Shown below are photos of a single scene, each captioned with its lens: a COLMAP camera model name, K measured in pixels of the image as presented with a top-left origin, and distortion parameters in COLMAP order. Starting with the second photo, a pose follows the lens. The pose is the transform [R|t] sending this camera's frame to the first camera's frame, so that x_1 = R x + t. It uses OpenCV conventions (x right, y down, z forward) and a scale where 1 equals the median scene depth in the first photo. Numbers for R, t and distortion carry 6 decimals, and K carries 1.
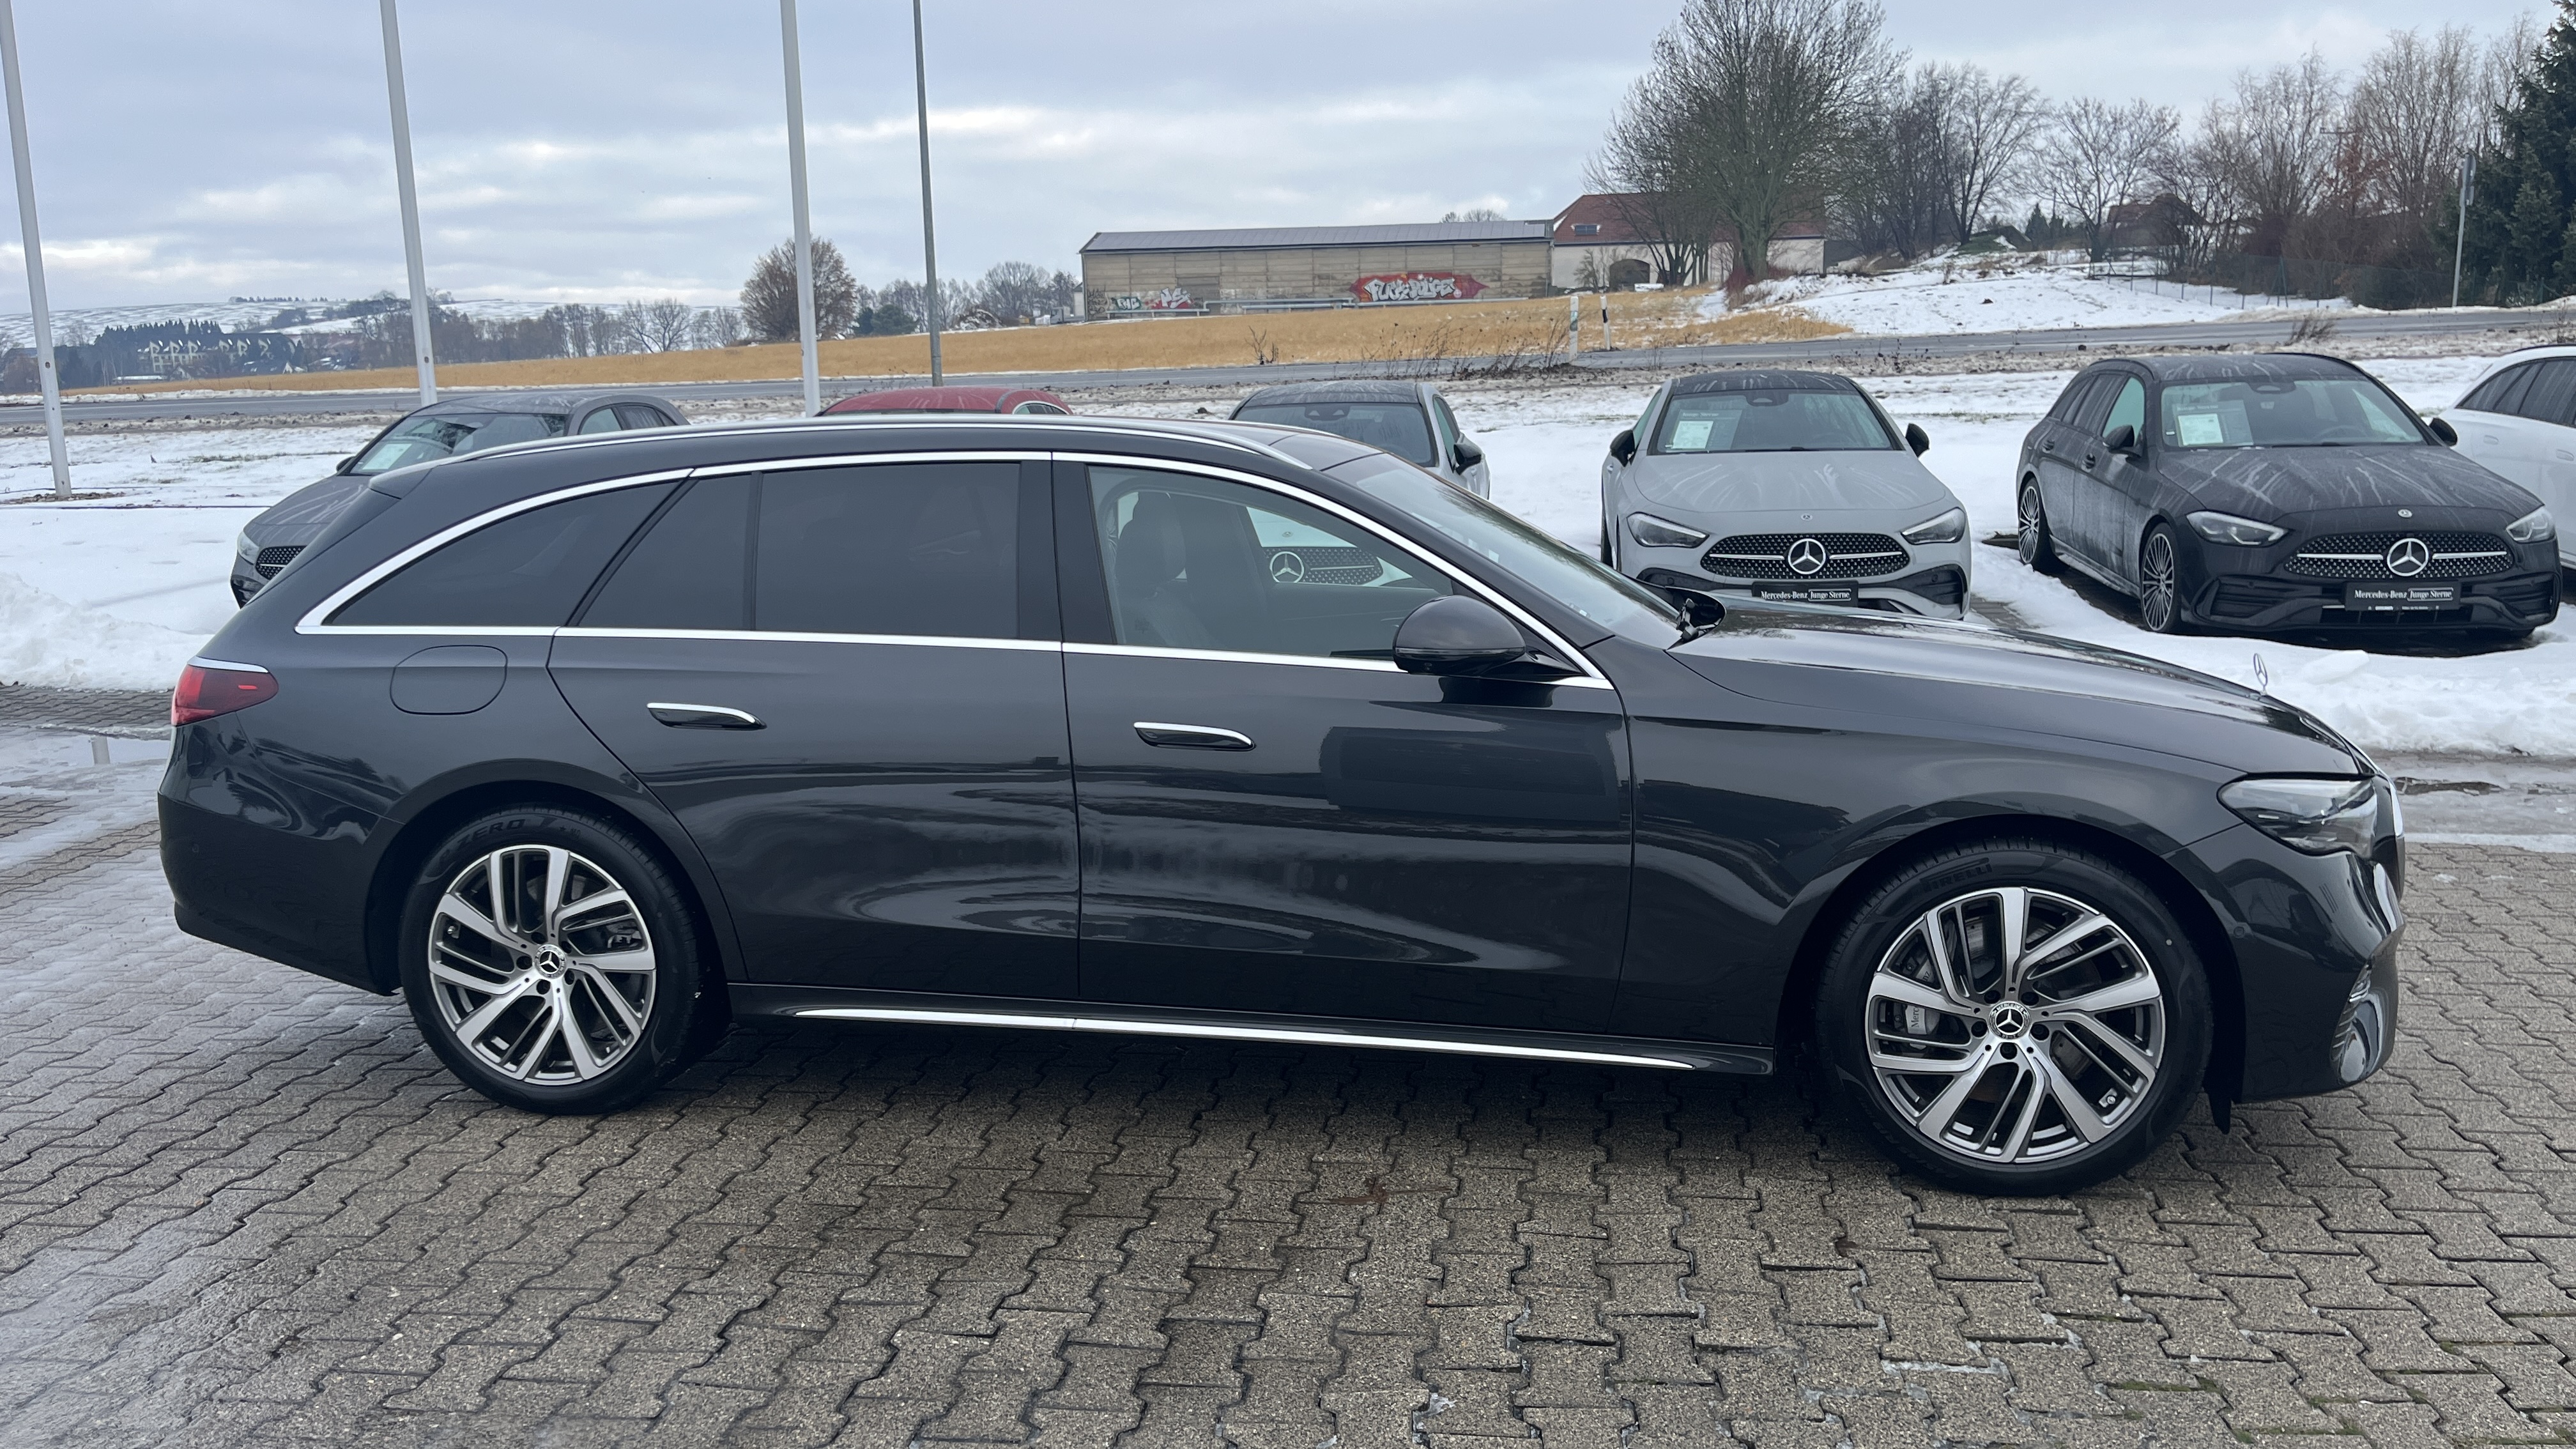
lens RADIAL K [[1965.0, 0, 1358.2], [0, 1965.0, 766.8], [0, 0, 1]] dist [0.068123, -0.081350]
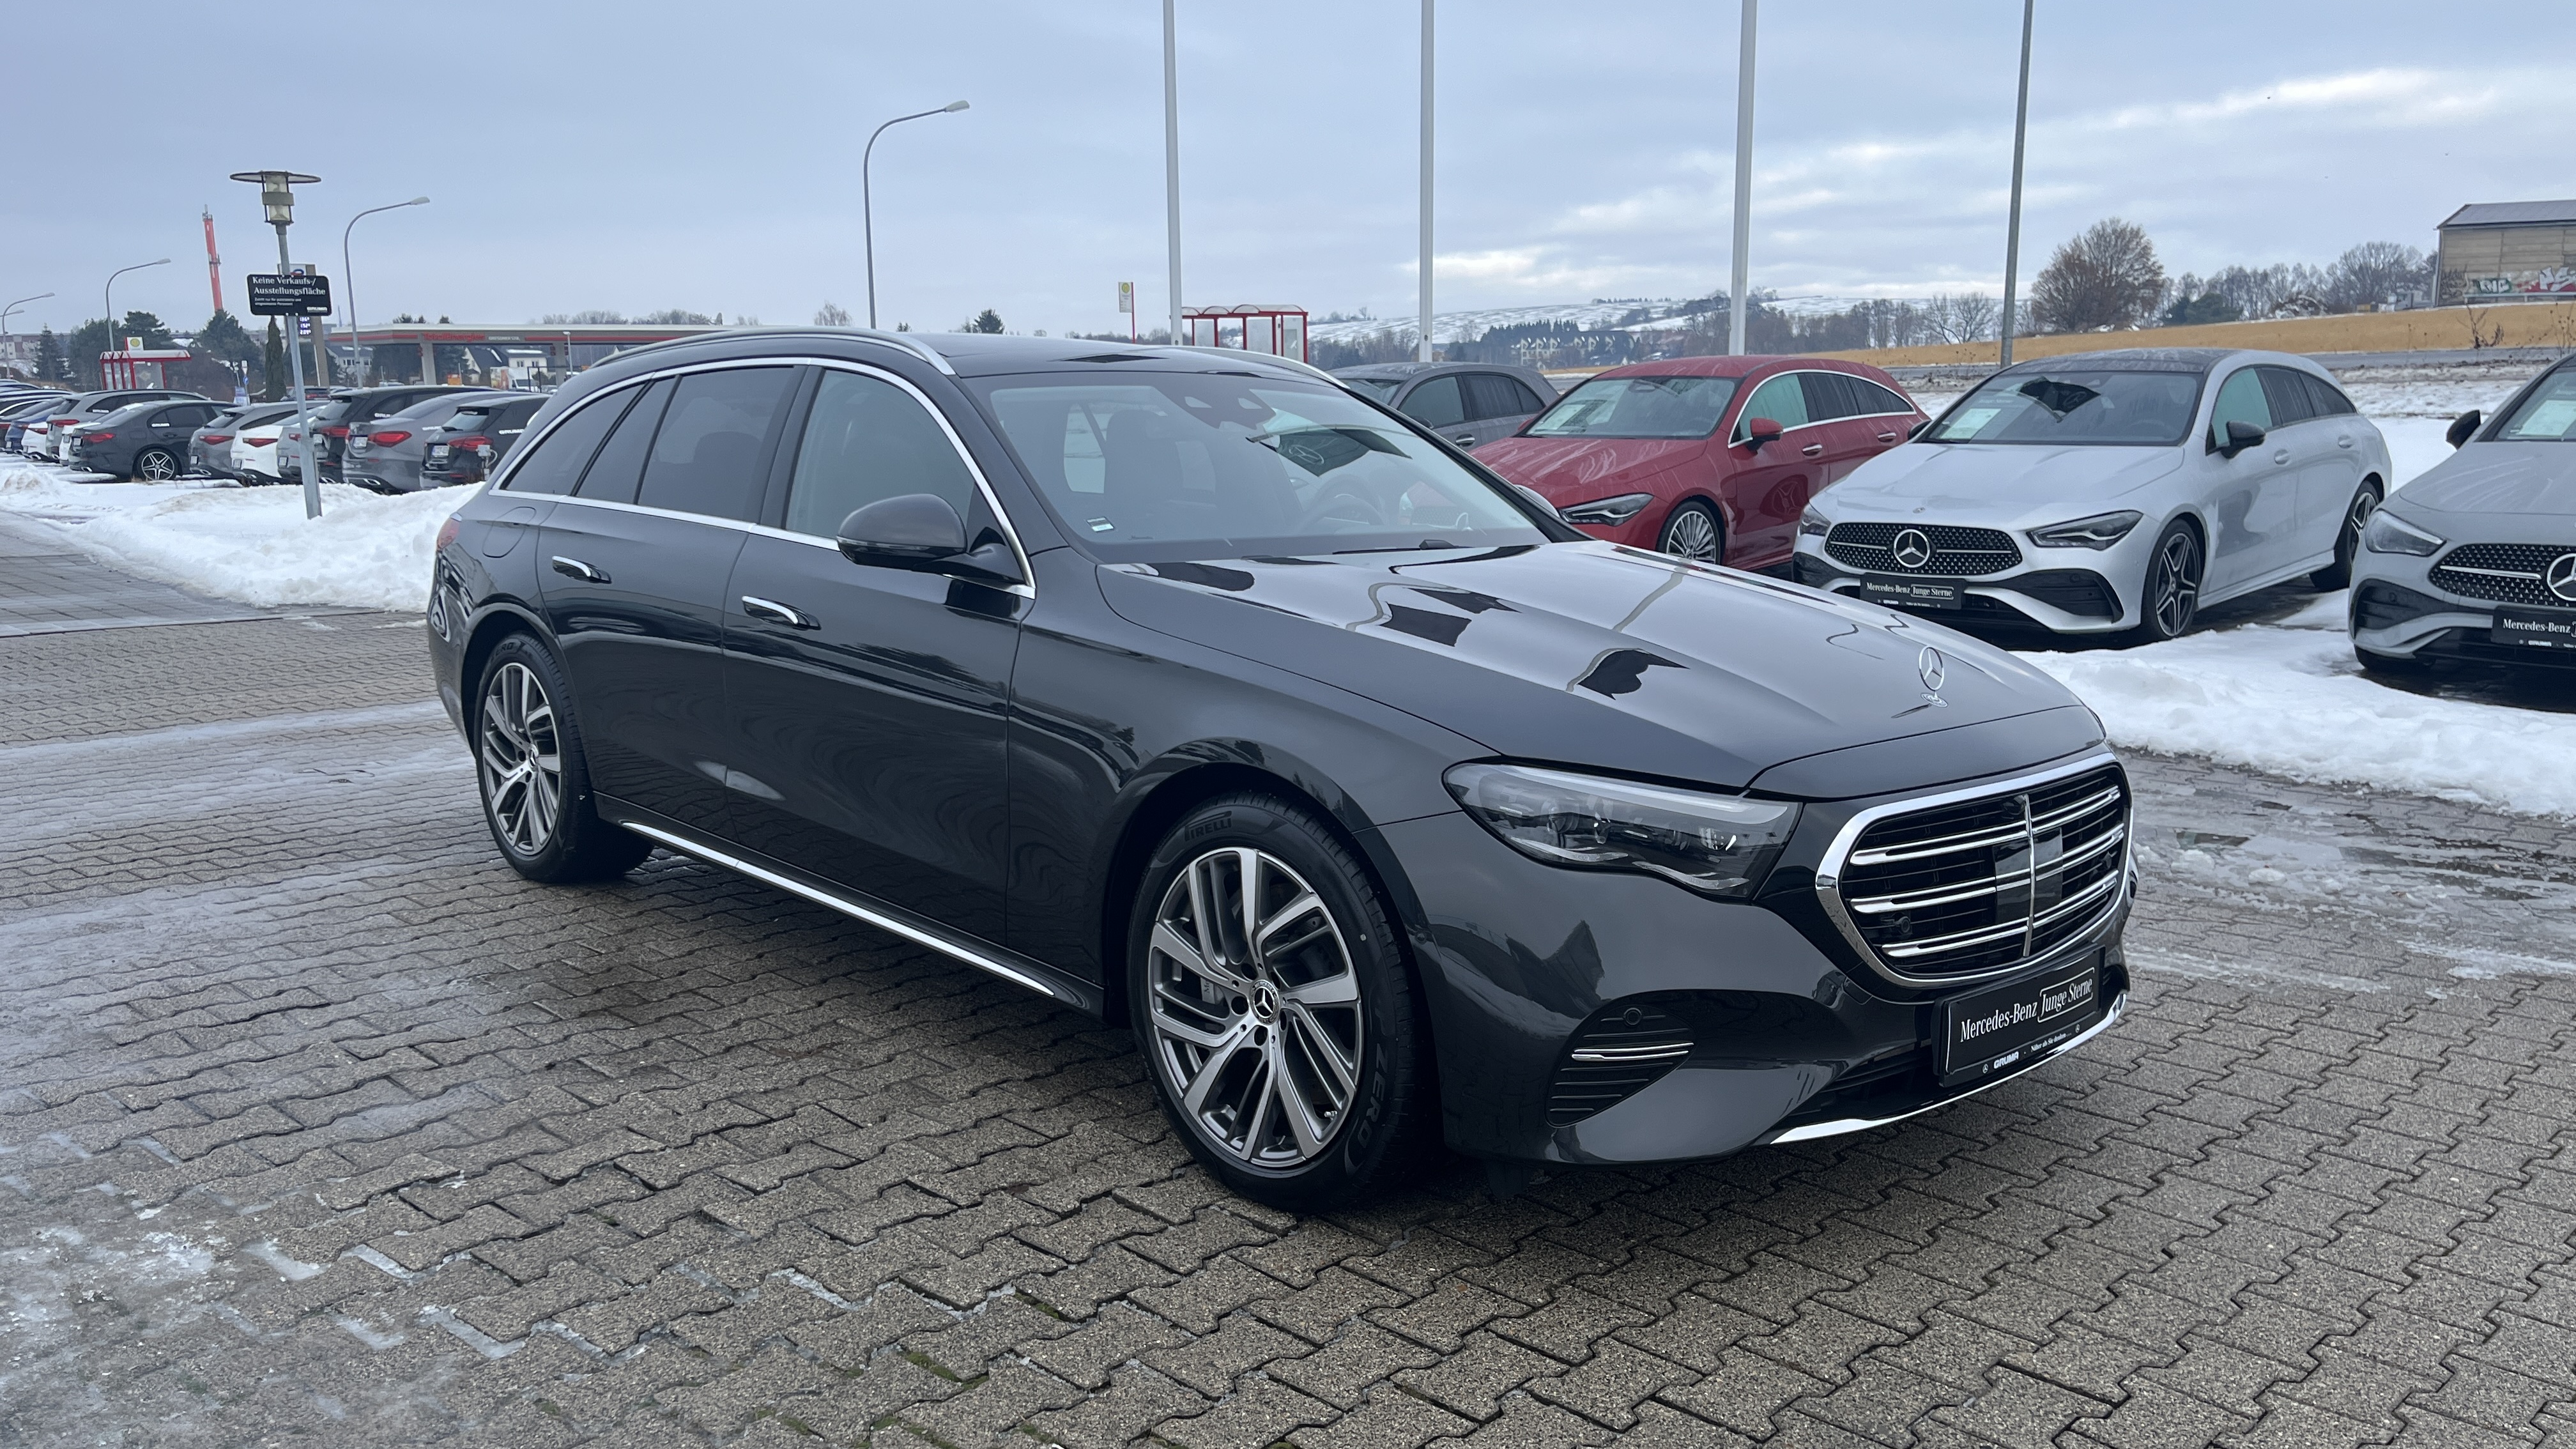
lens RADIAL K [[1998.1, 0, 1314.8], [0, 1998.1, 729.5], [0, 0, 1]] dist [0.060714, -0.097822]
pose [[0.795110, 0.115688, -0.595329, 0.072542], [-0.126477, 0.991684, 0.023790, -0.001442], [0.593130, 0.056380, 0.803130, 0.024016]]
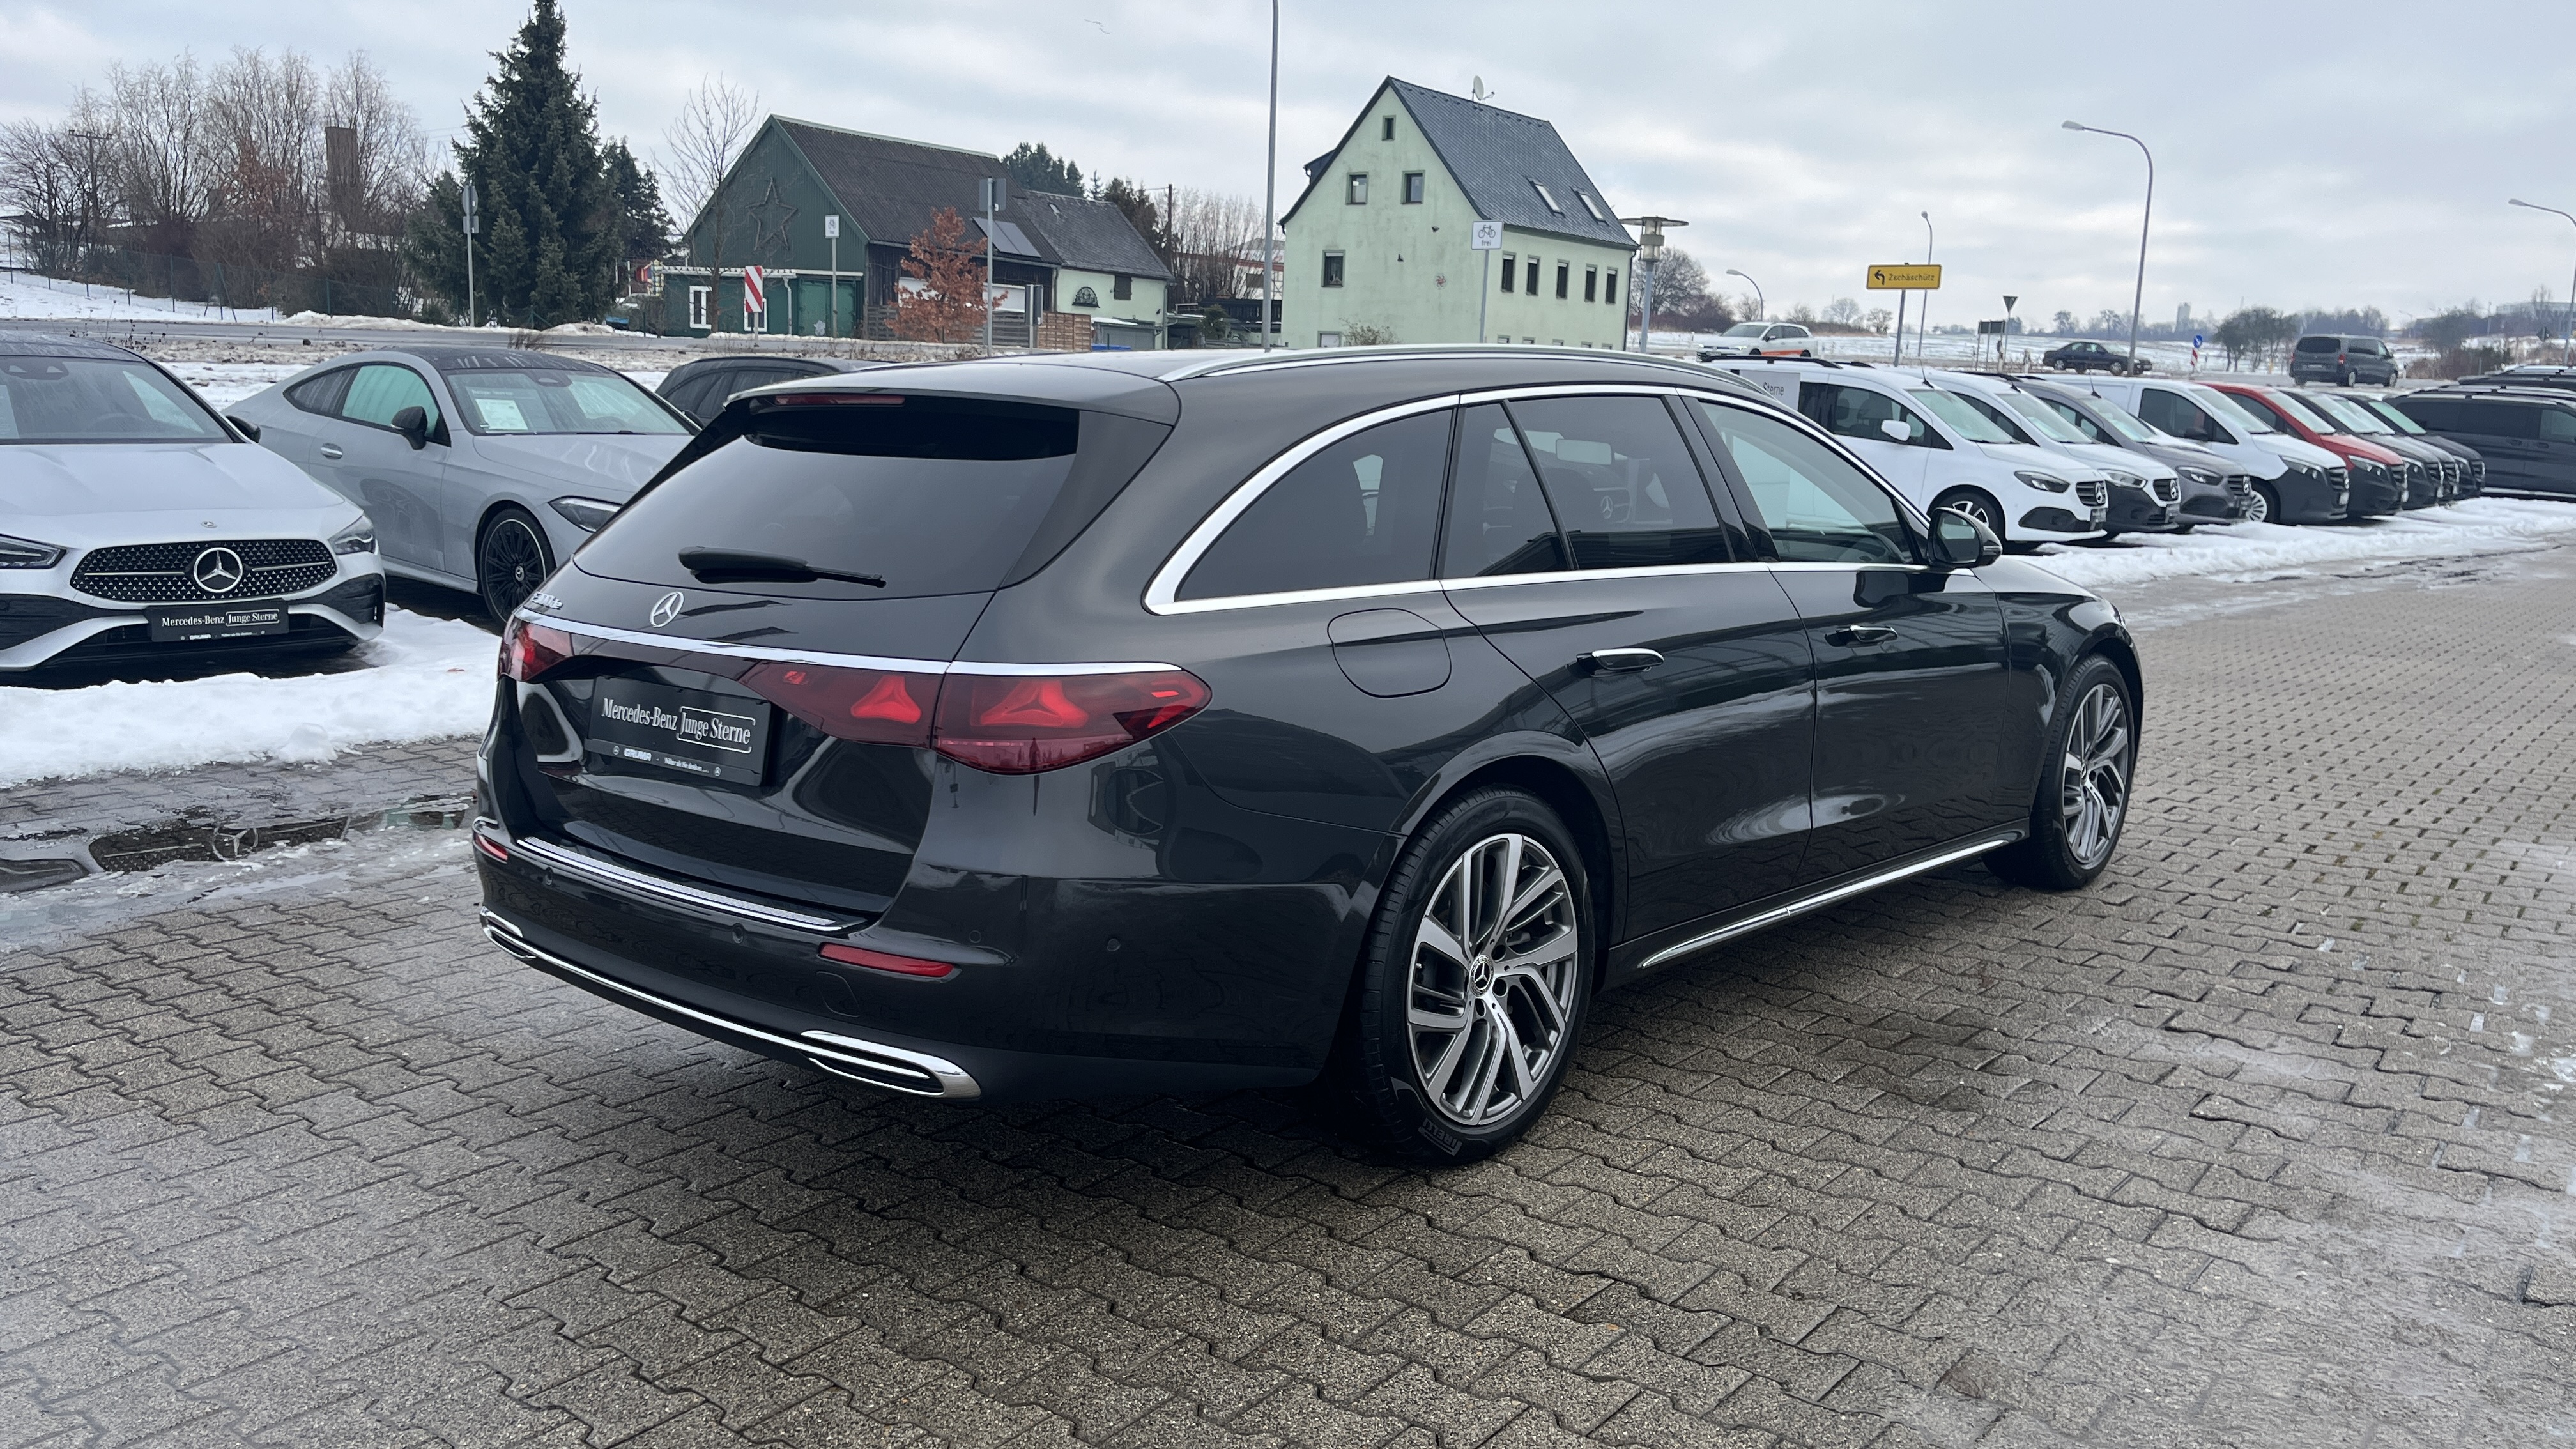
lens RADIAL K [[1998.1, 0, 1314.8], [0, 1998.1, 729.5], [0, 0, 1]] dist [0.060714, -0.097822]
pose [[0.501672, -0.111623, 0.857826, -0.110248], [0.138963, 0.989160, 0.047445, -0.005235], [-0.853823, 0.095405, 0.511746, 0.058798]]
